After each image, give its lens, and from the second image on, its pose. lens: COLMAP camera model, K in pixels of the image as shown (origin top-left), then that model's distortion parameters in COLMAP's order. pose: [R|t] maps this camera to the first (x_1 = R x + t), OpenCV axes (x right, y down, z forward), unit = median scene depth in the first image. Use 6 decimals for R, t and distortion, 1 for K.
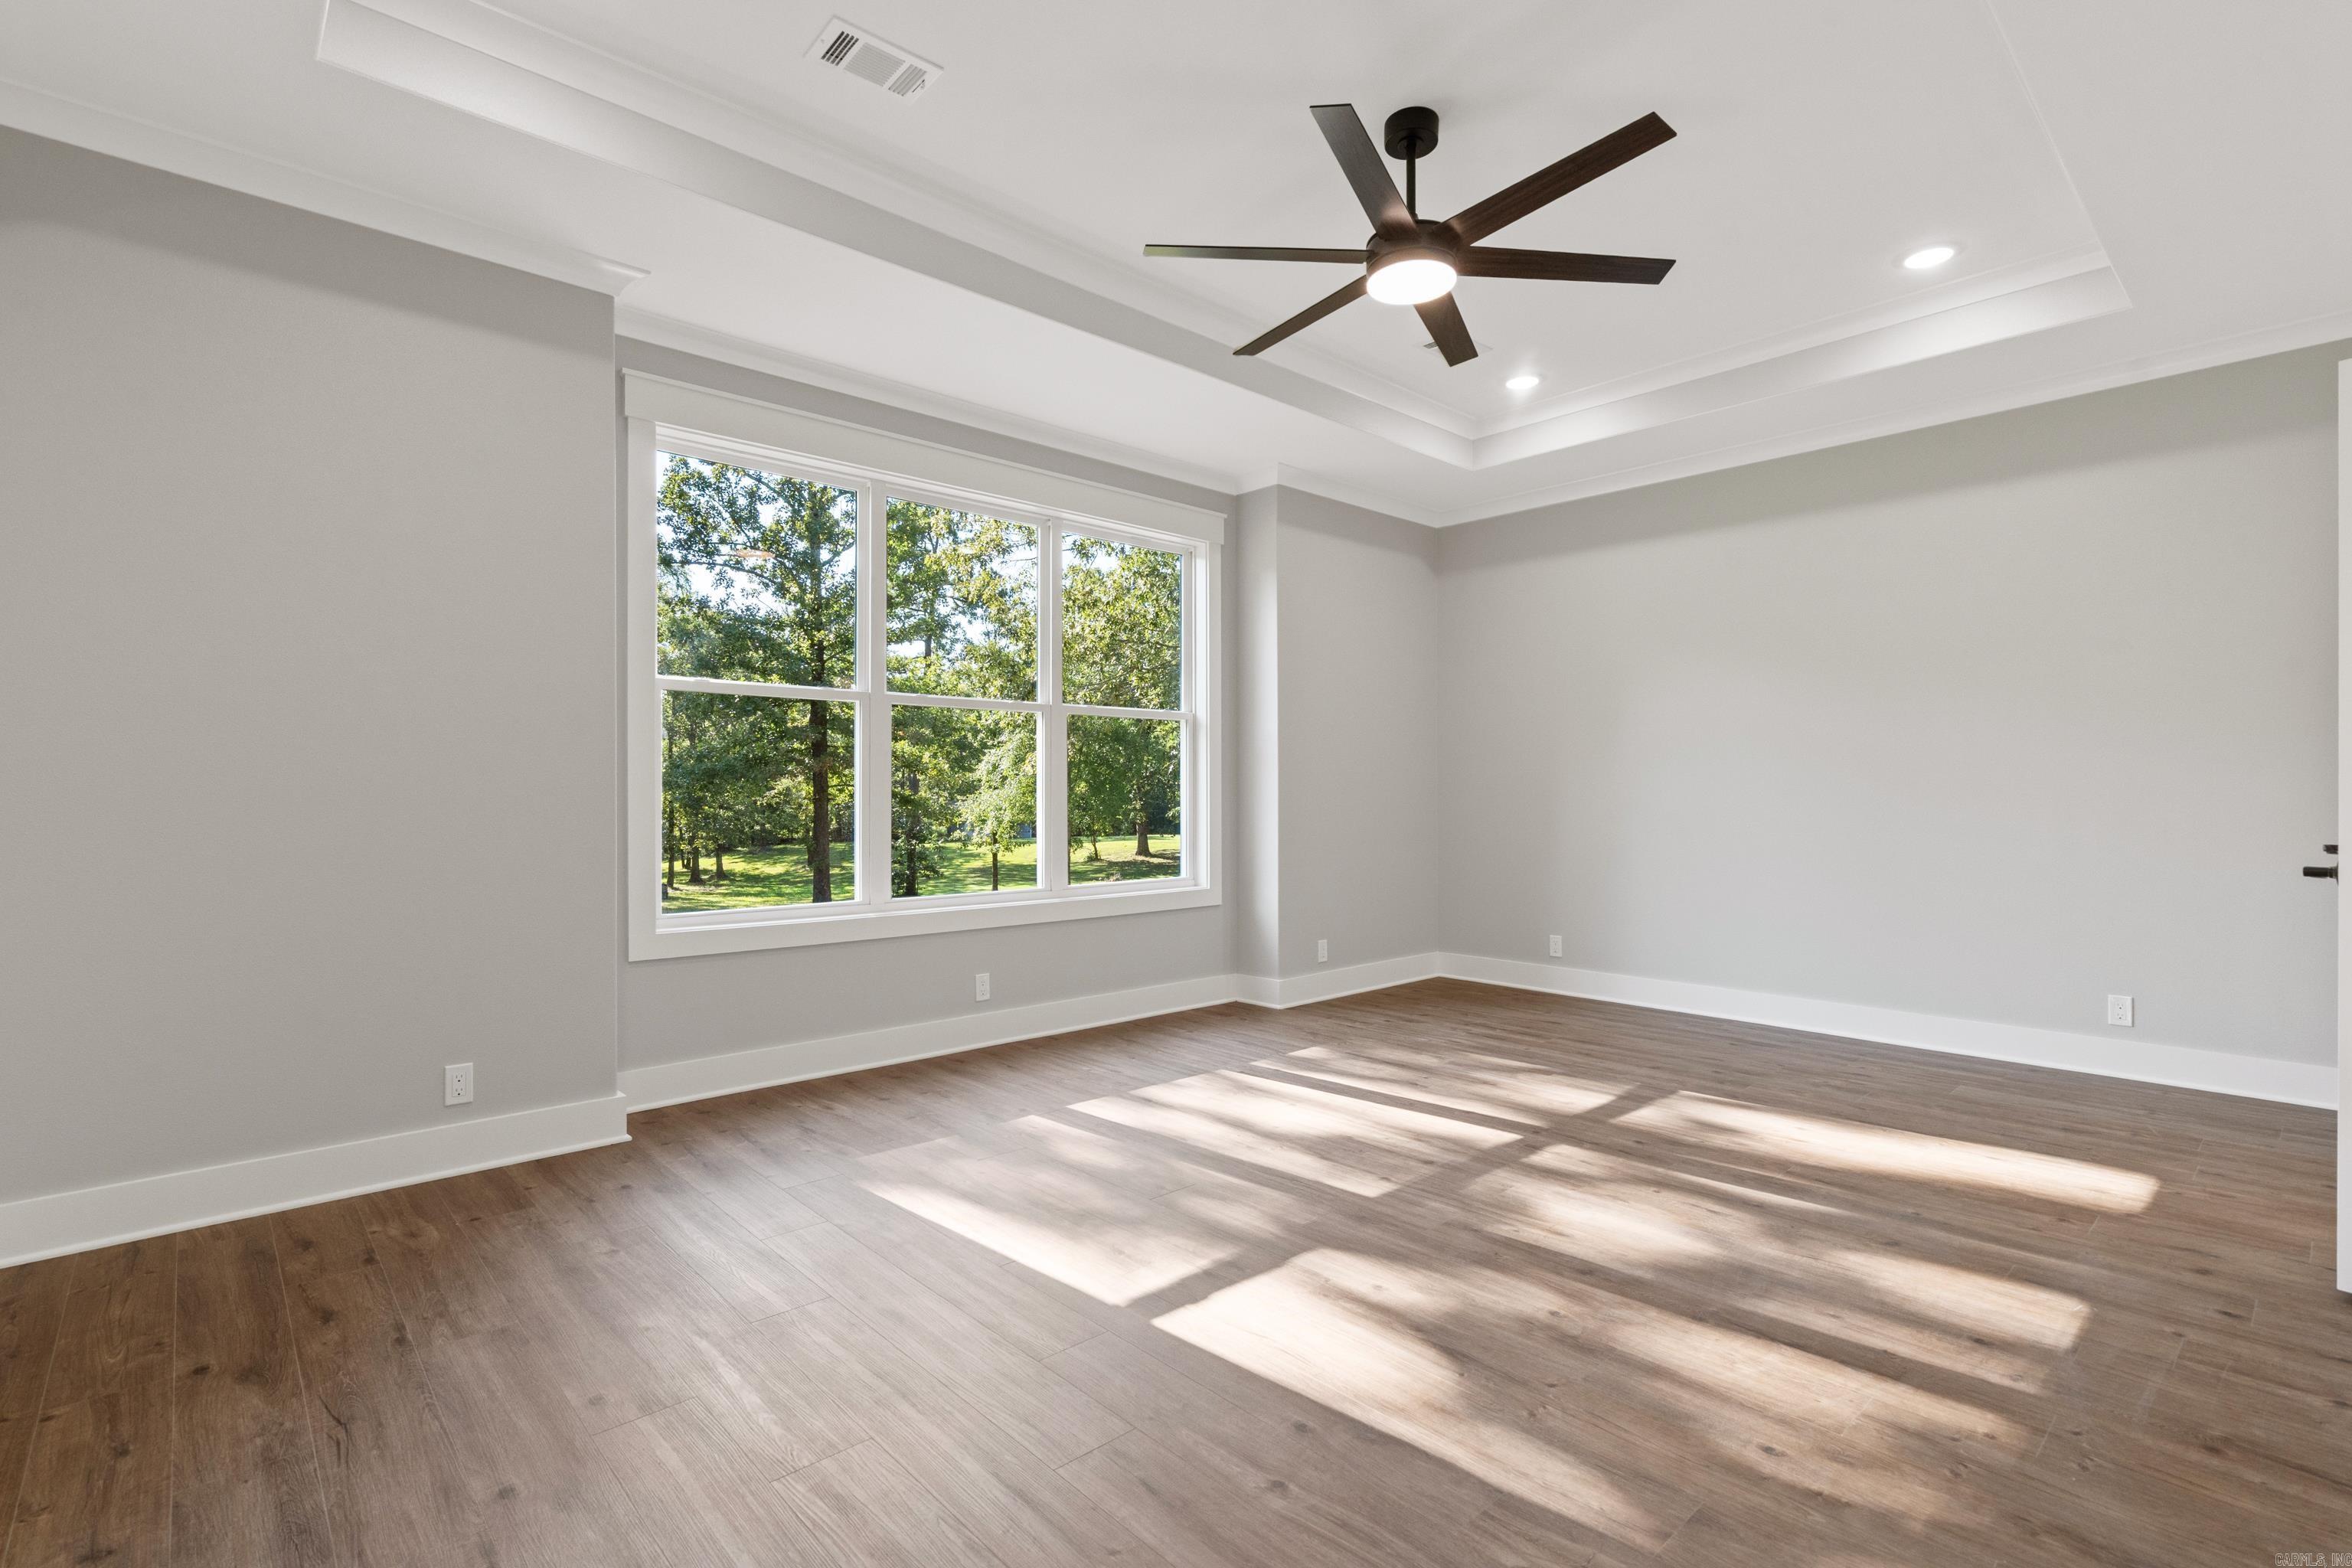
lens RADIAL K [[1086.4, 0, 1181.8], [0, 1086.4, 785.5], [0, 0, 1]] dist [-0.003067, 0.000466]
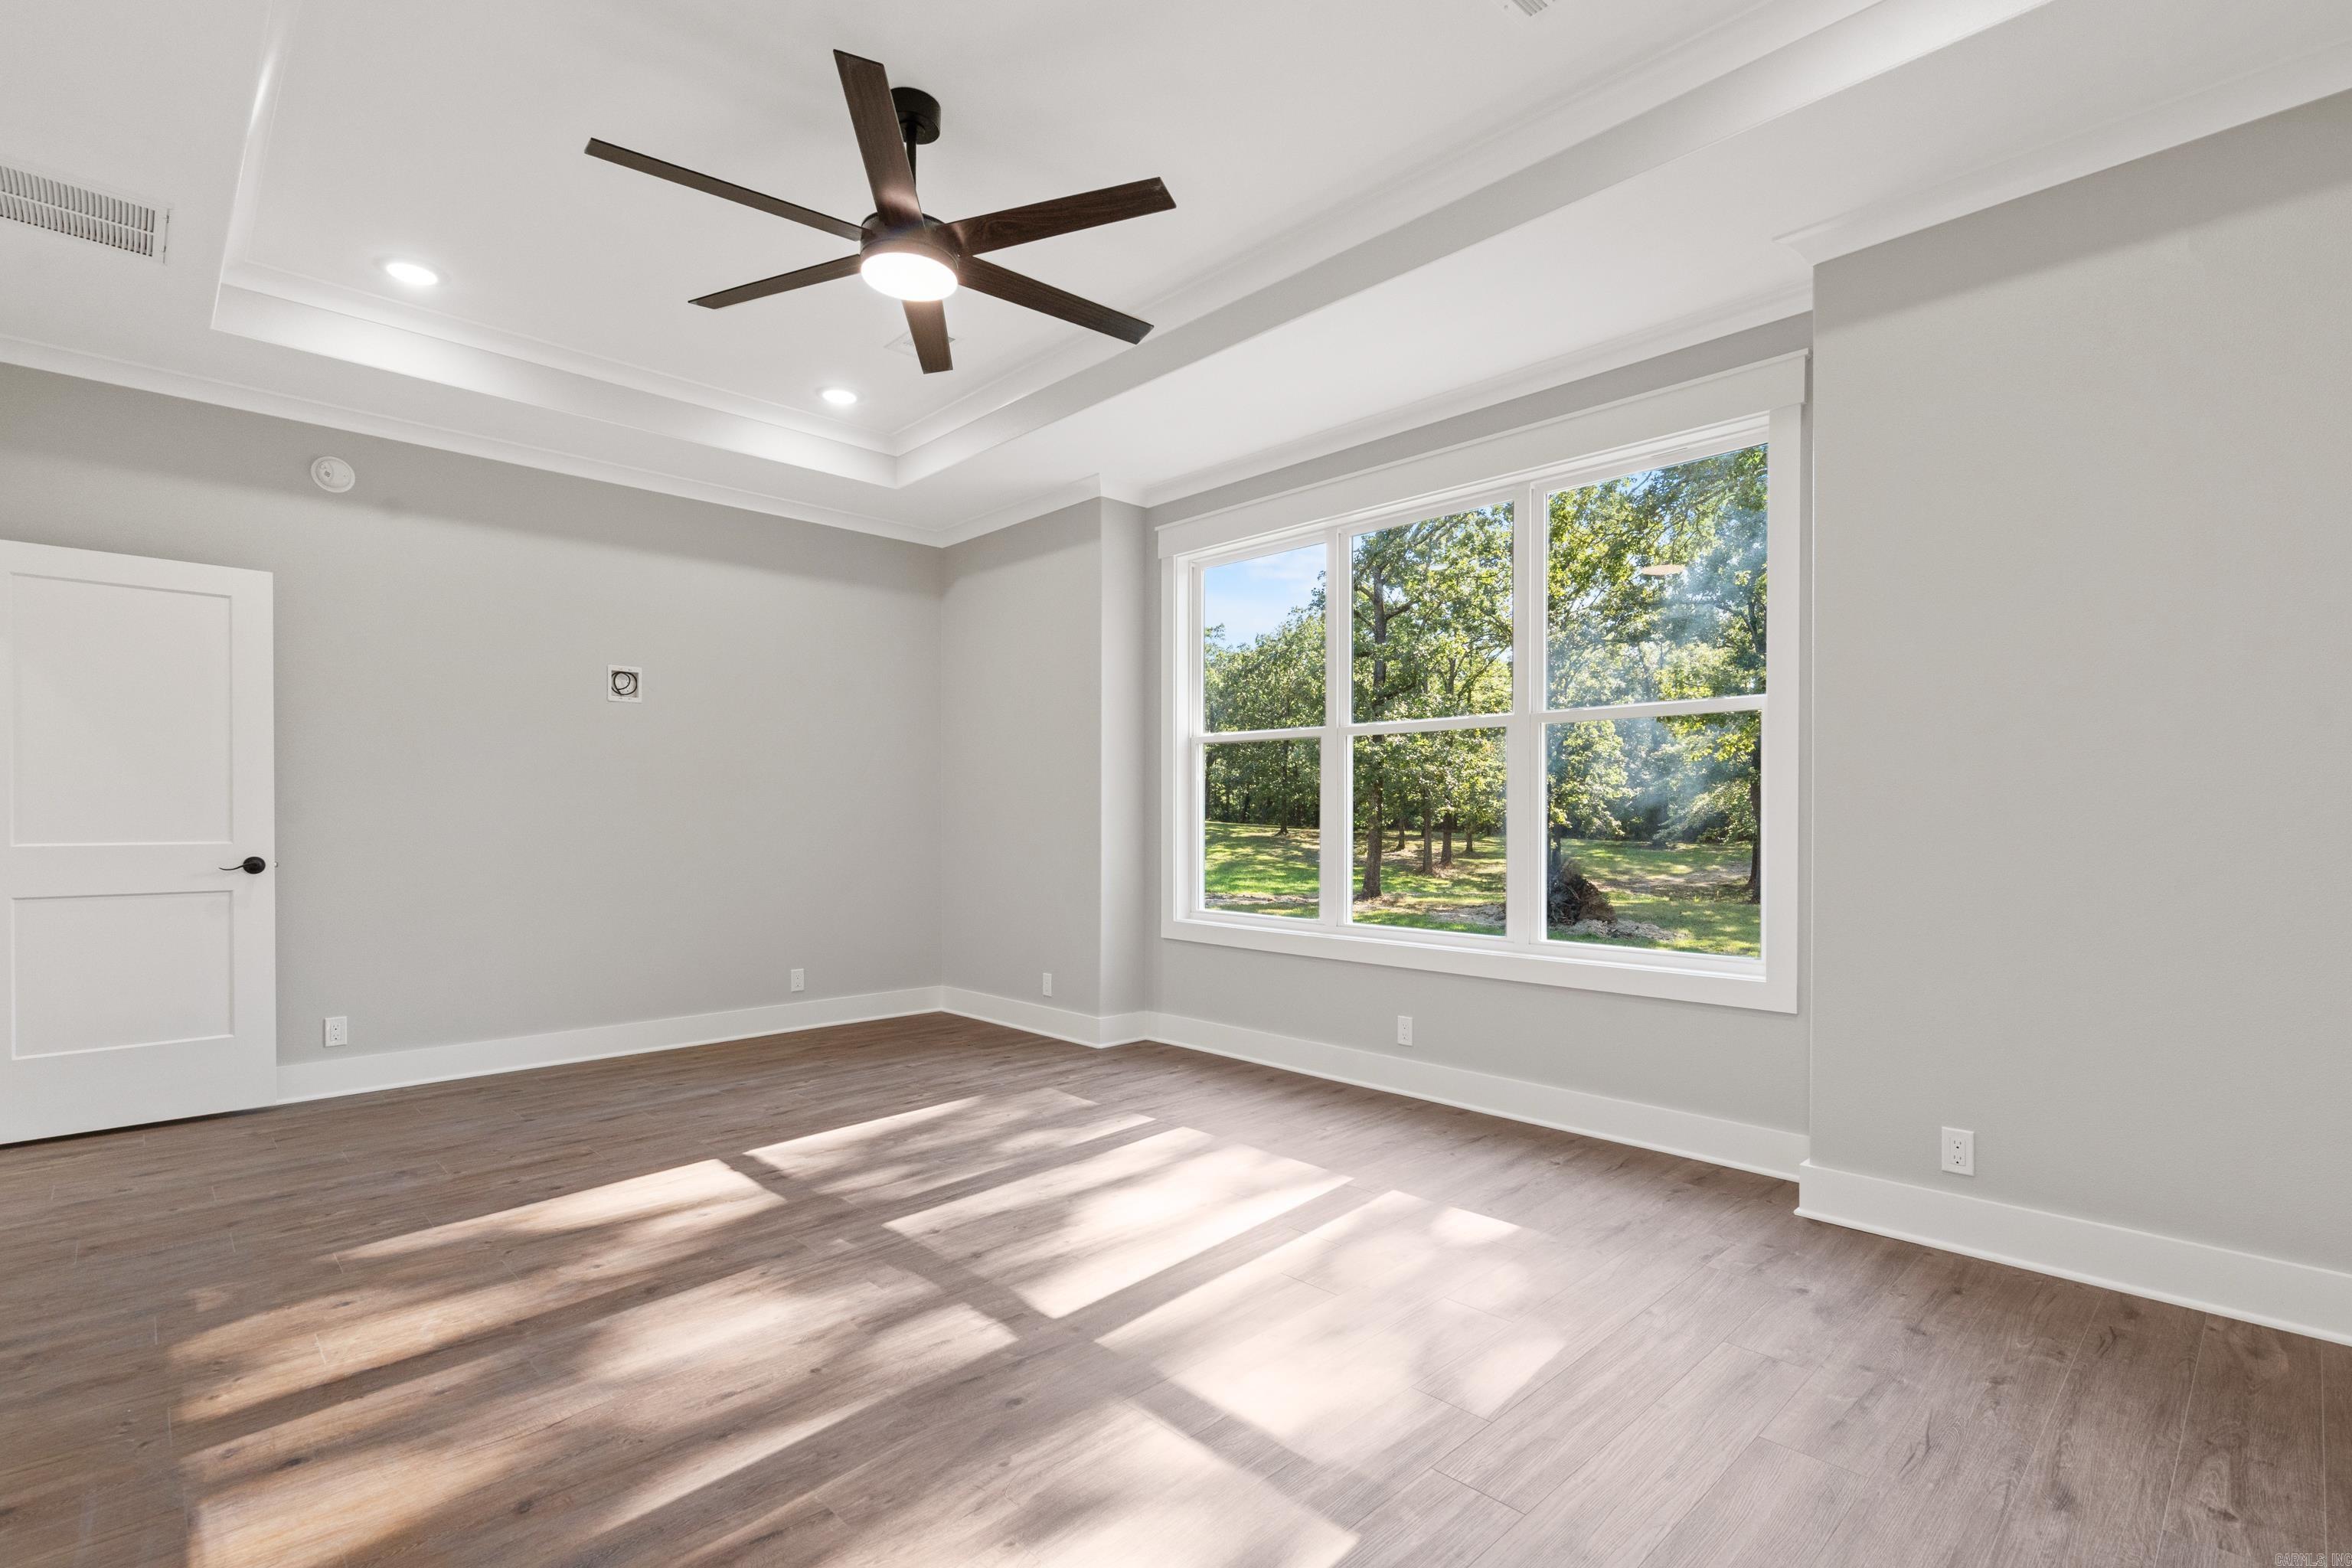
lens RADIAL K [[1102.3, 0, 1175.6], [0, 1102.3, 822.0], [0, 0, 1]] dist [0.026285, -0.000335]
pose [[0.009422, 0.010657, -0.999899, 1.163699], [0.008841, 0.999903, 0.010740, -0.012145], [0.999917, -0.008941, 0.009327, 1.201879]]
